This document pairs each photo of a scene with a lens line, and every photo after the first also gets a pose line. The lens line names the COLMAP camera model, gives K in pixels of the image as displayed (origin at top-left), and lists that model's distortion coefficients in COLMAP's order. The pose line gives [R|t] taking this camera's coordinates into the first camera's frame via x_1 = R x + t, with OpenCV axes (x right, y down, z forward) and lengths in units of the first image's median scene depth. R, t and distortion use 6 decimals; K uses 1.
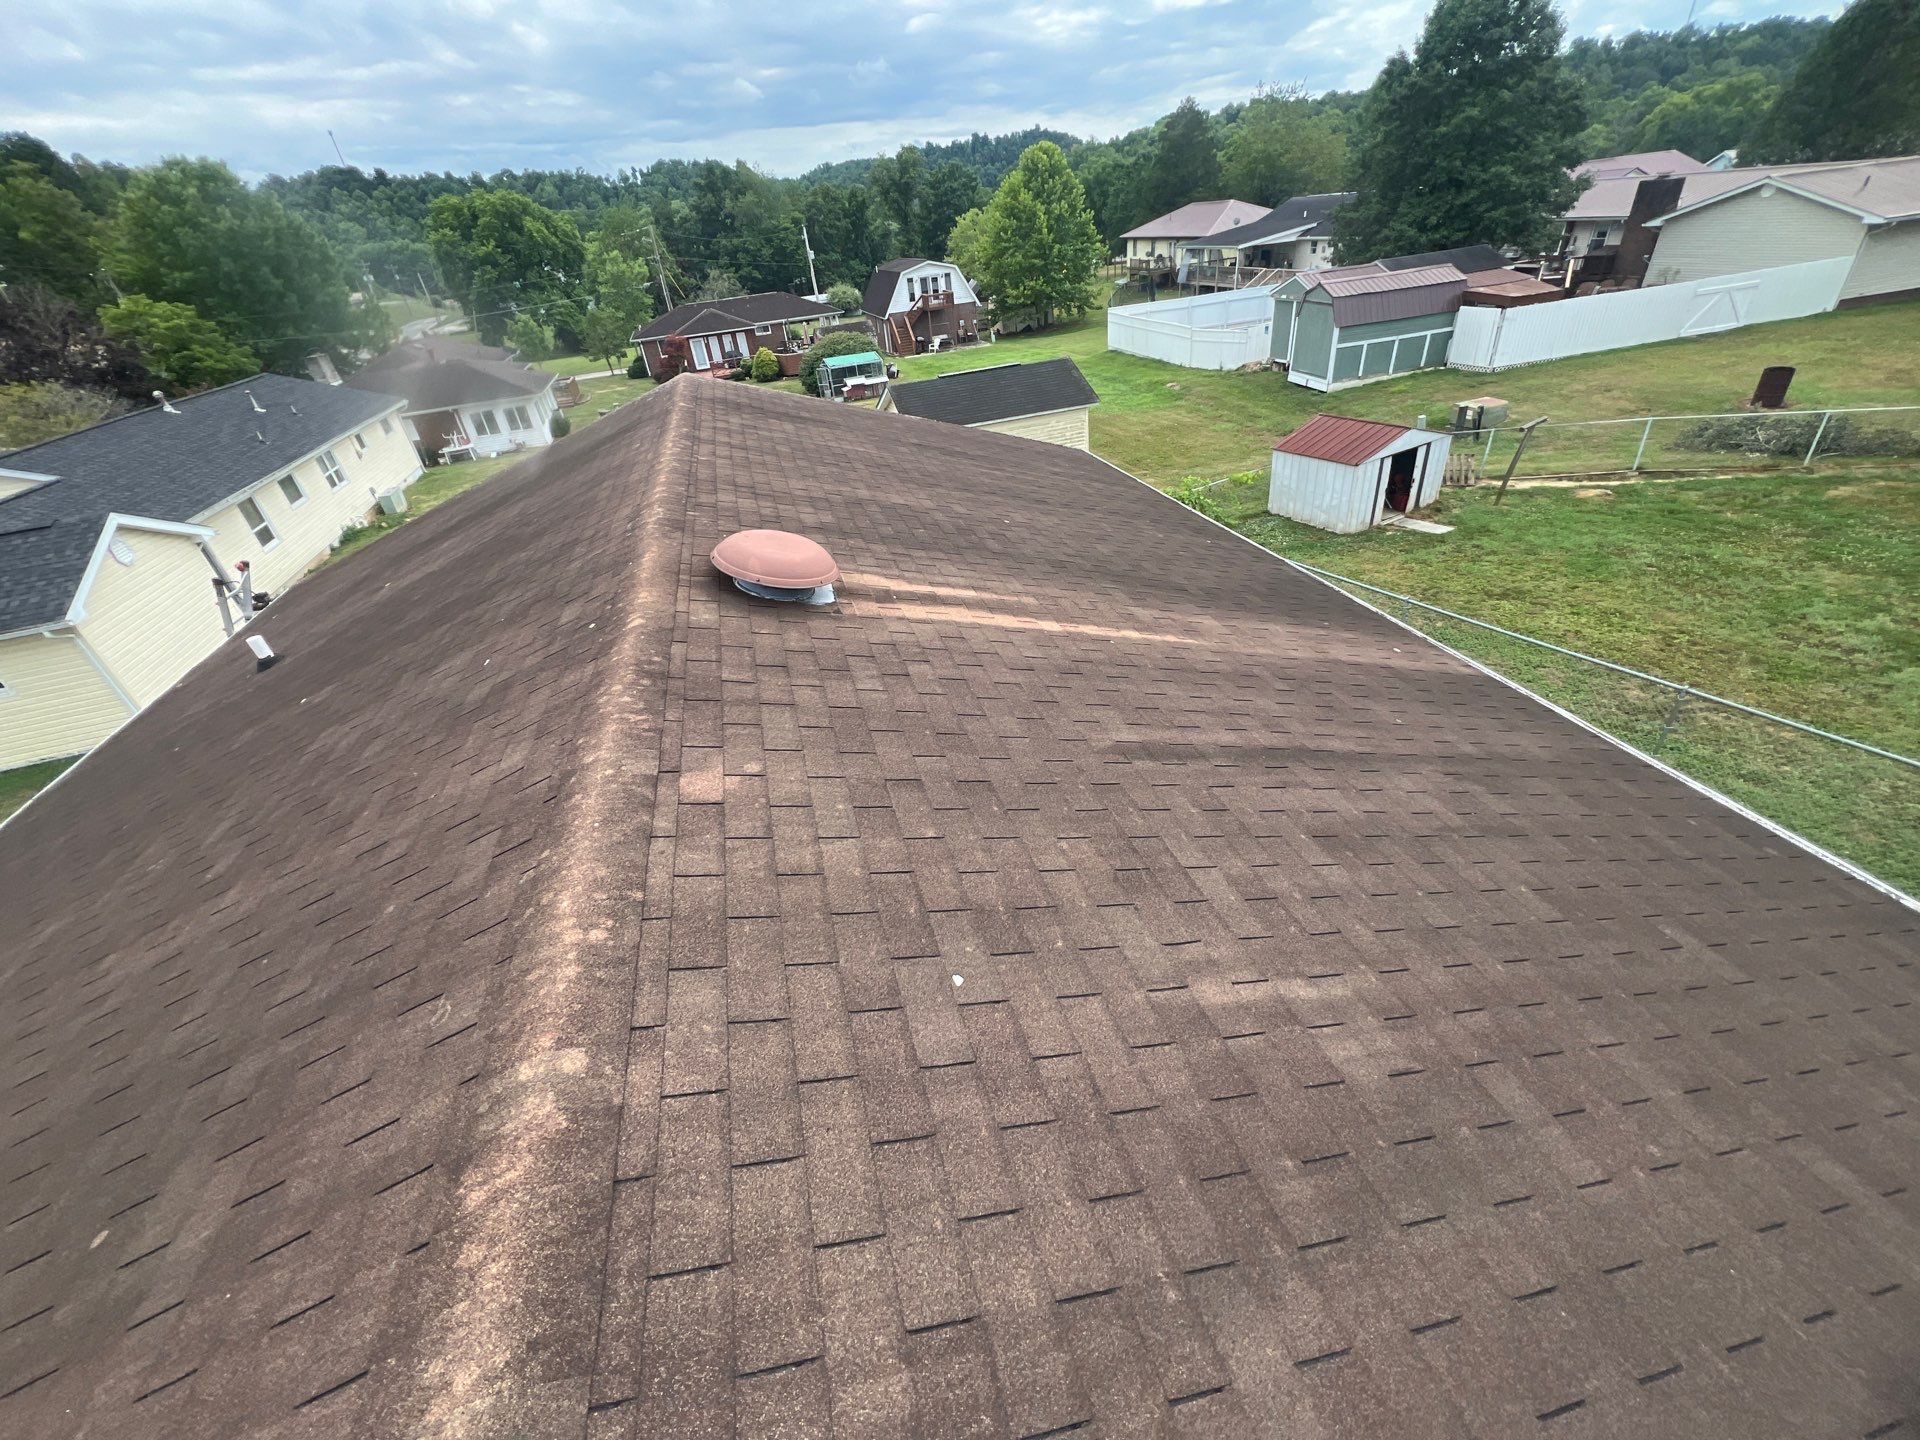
lens RADIAL K [[770.3, 0, 960.4], [0, 770.3, 713.4], [0, 0, 1]] dist [-0.001469, -0.000549]
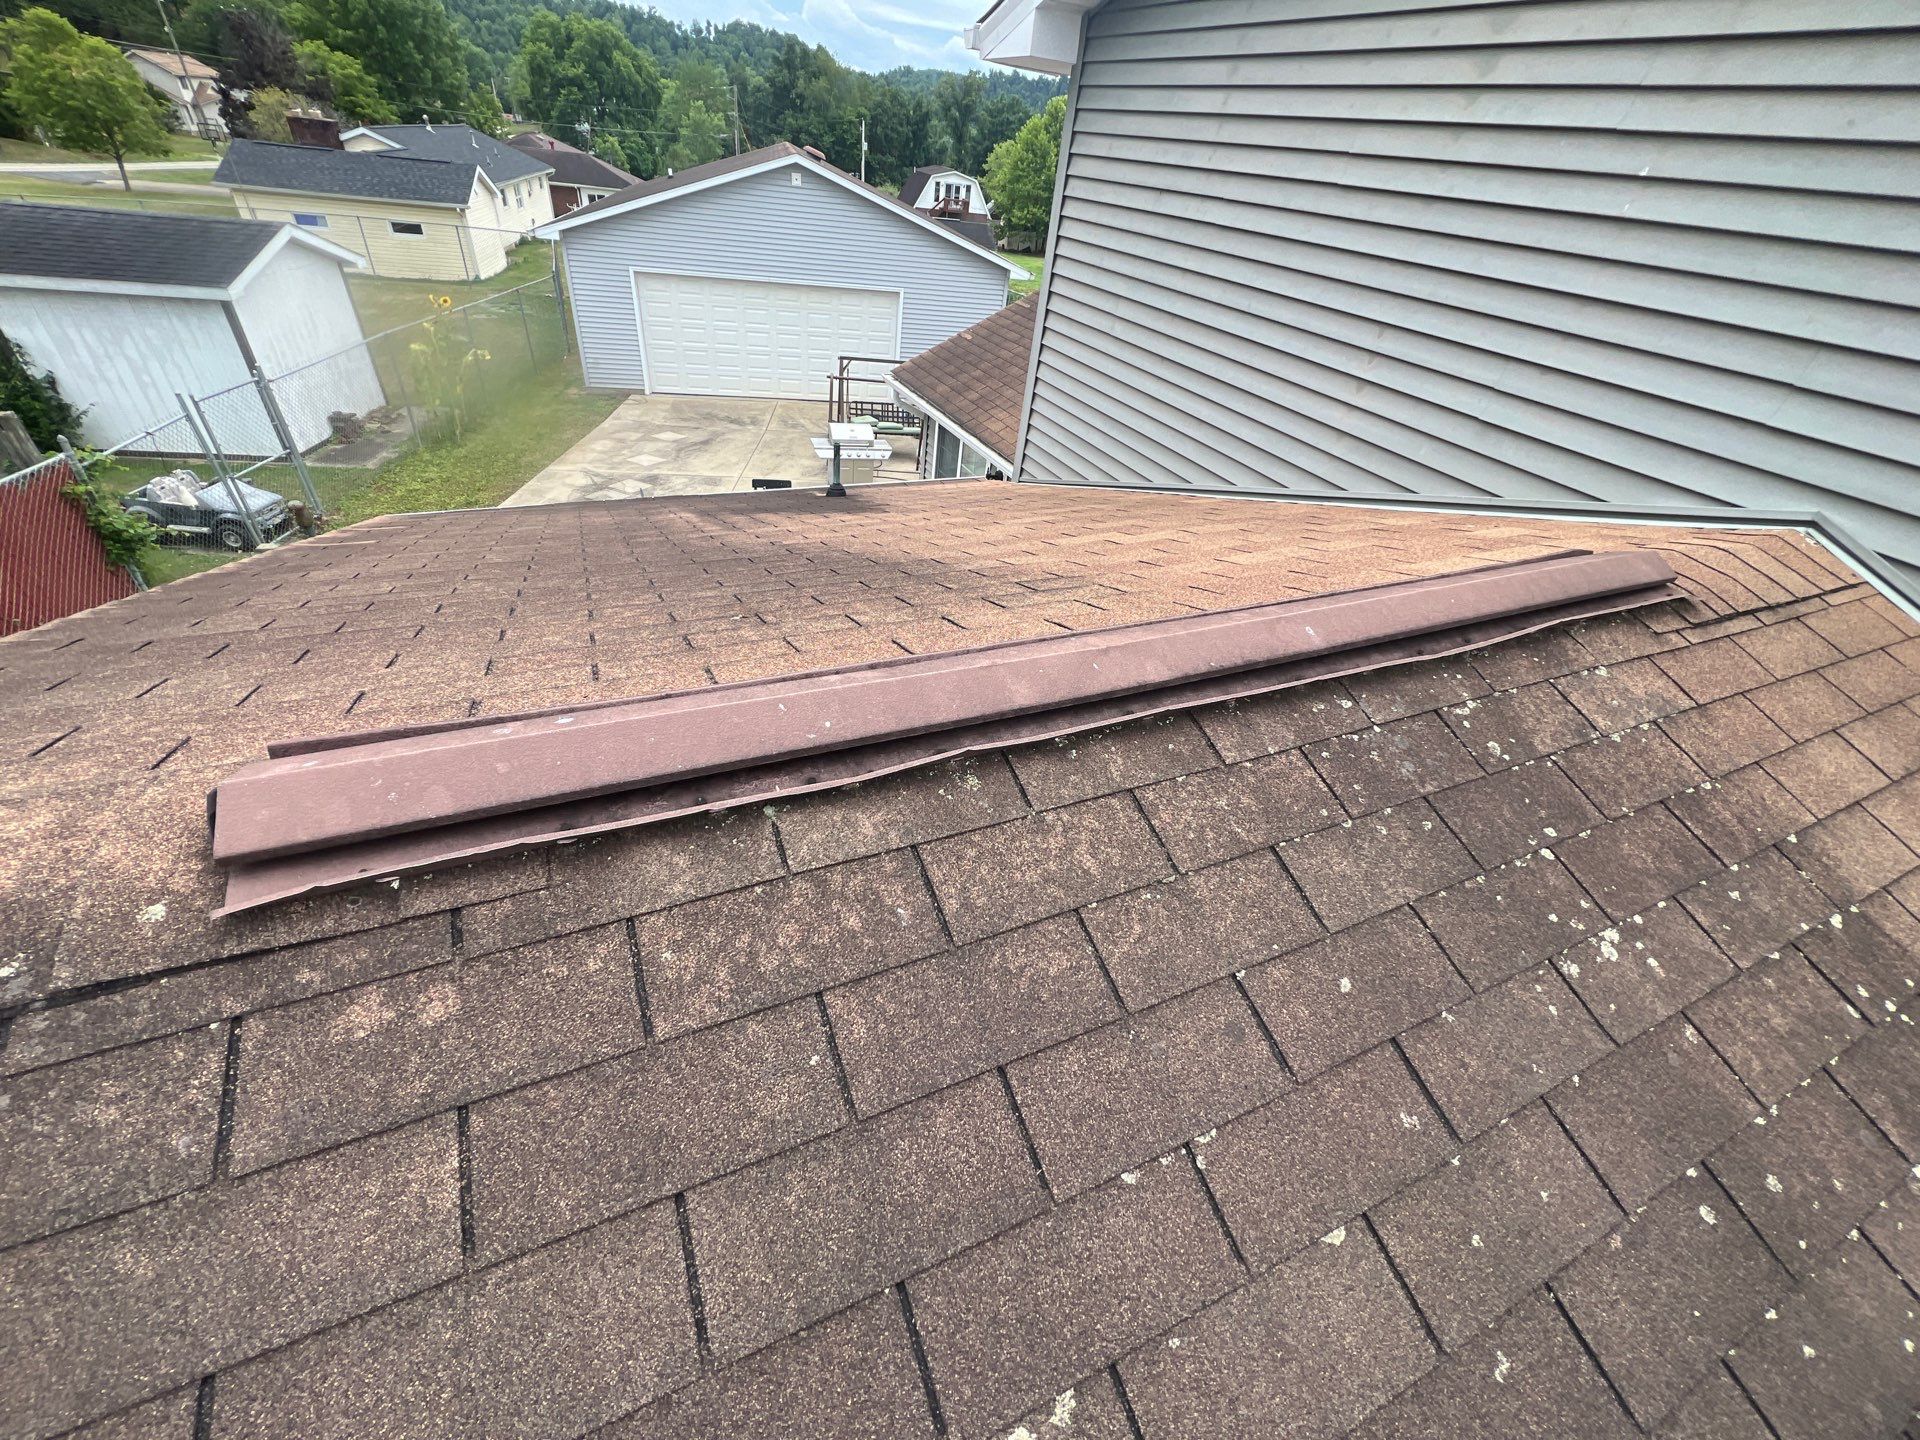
lens RADIAL K [[770.3, 0, 960.4], [0, 770.3, 713.4], [0, 0, 1]] dist [-0.001469, -0.000549]
pose [[0.977506, 0.204092, 0.053181, 0.081269], [-0.206924, 0.976830, 0.054646, 0.199485], [-0.040796, -0.064422, 0.997089, -0.296772]]
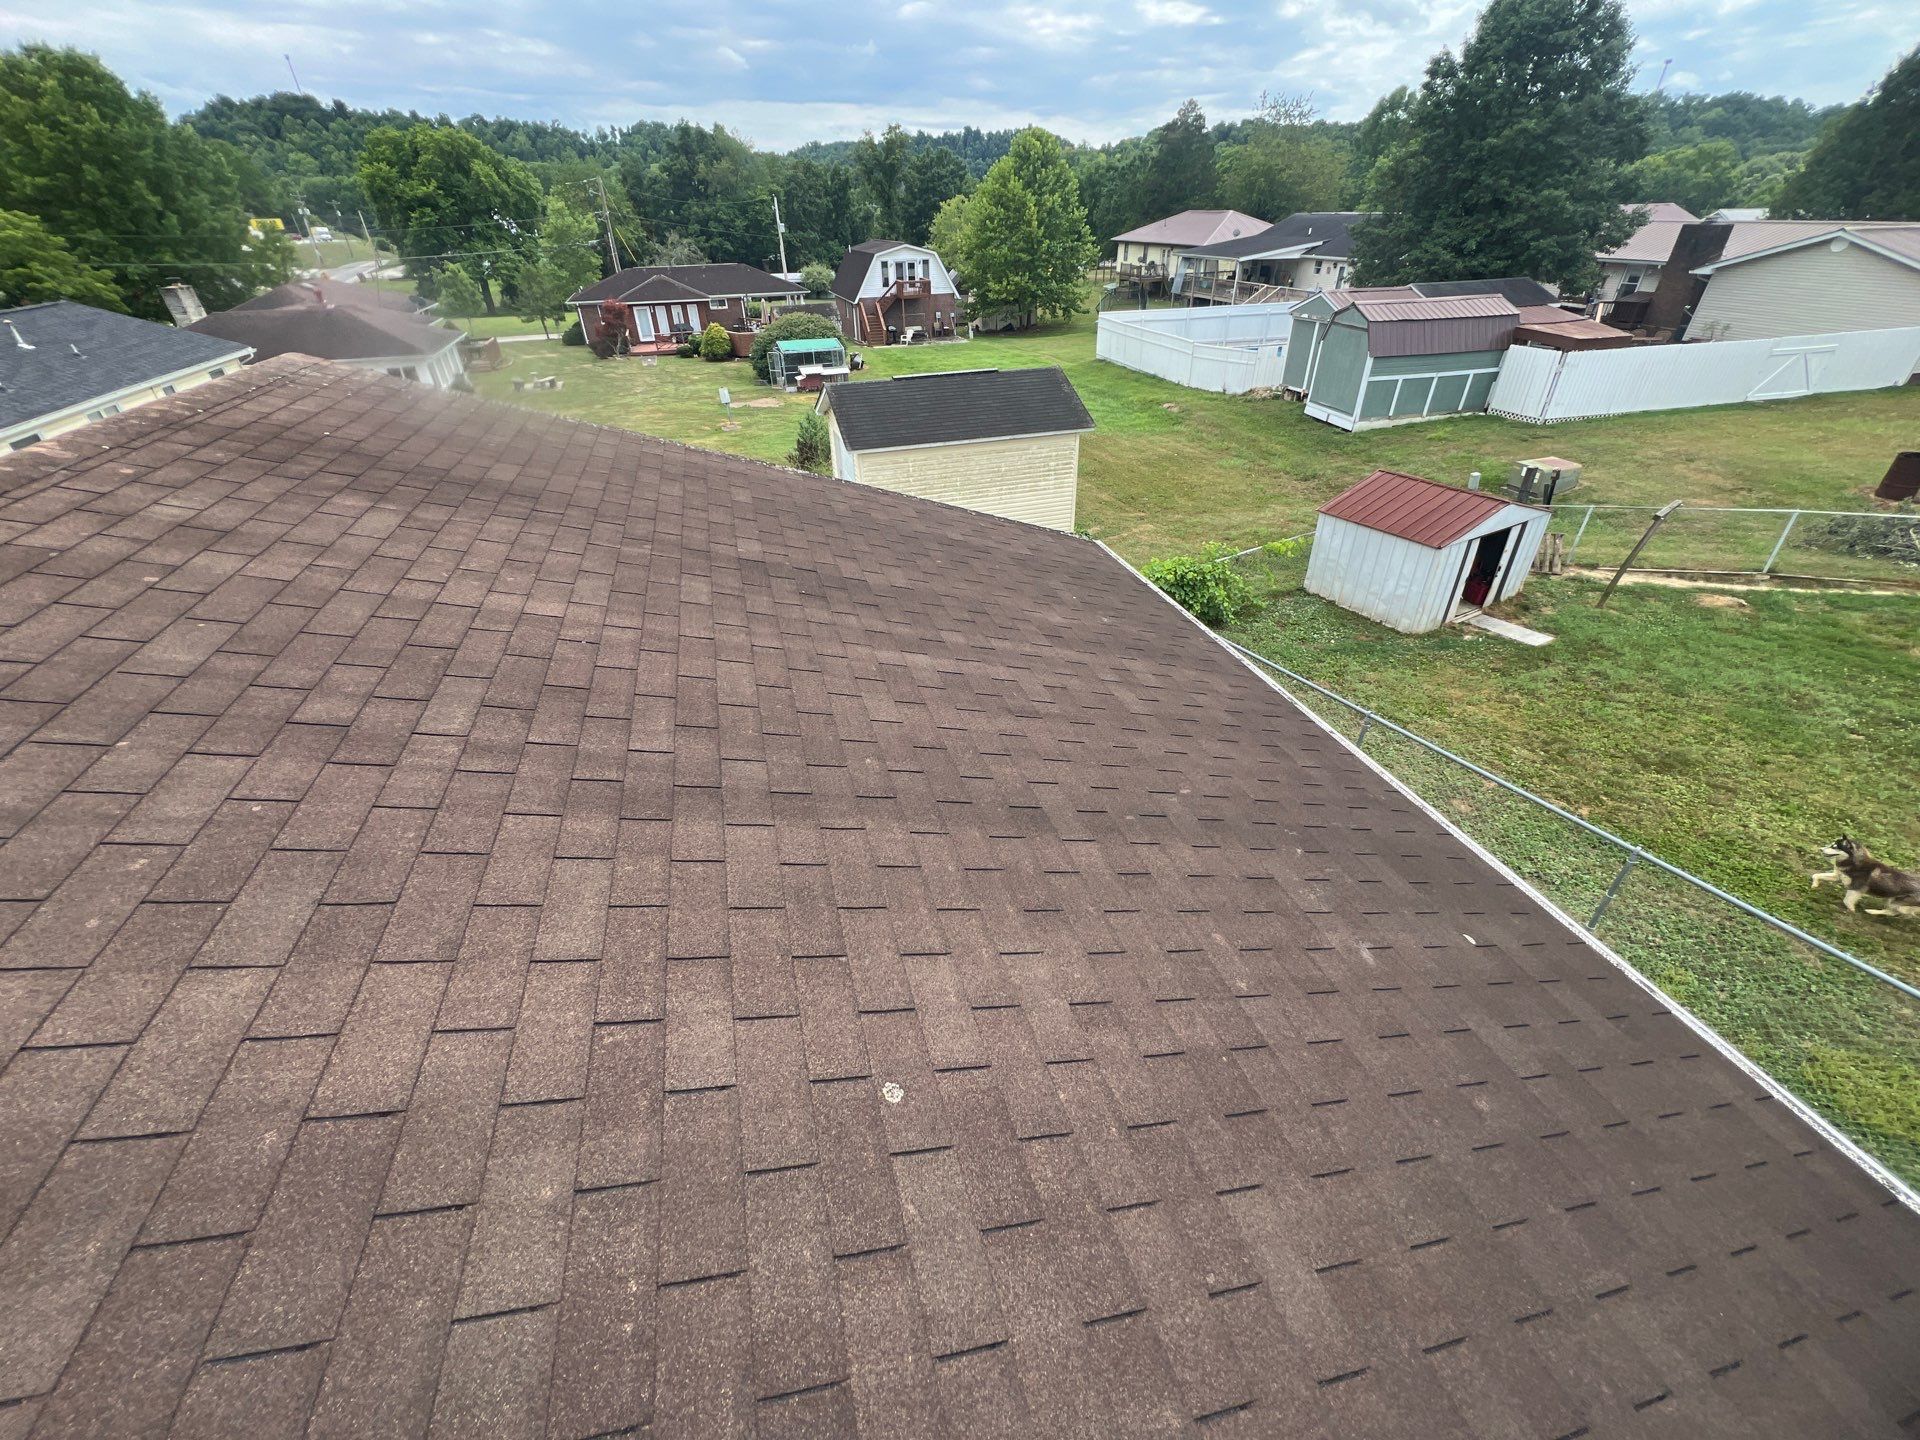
lens RADIAL K [[770.3, 0, 960.4], [0, 770.3, 713.4], [0, 0, 1]] dist [-0.001469, -0.000549]
pose [[0.996719, 0.059502, 0.054874, 0.006483], [-0.059810, 0.998202, 0.003984, -0.039769], [-0.054538, -0.007253, 0.998485, 0.081120]]
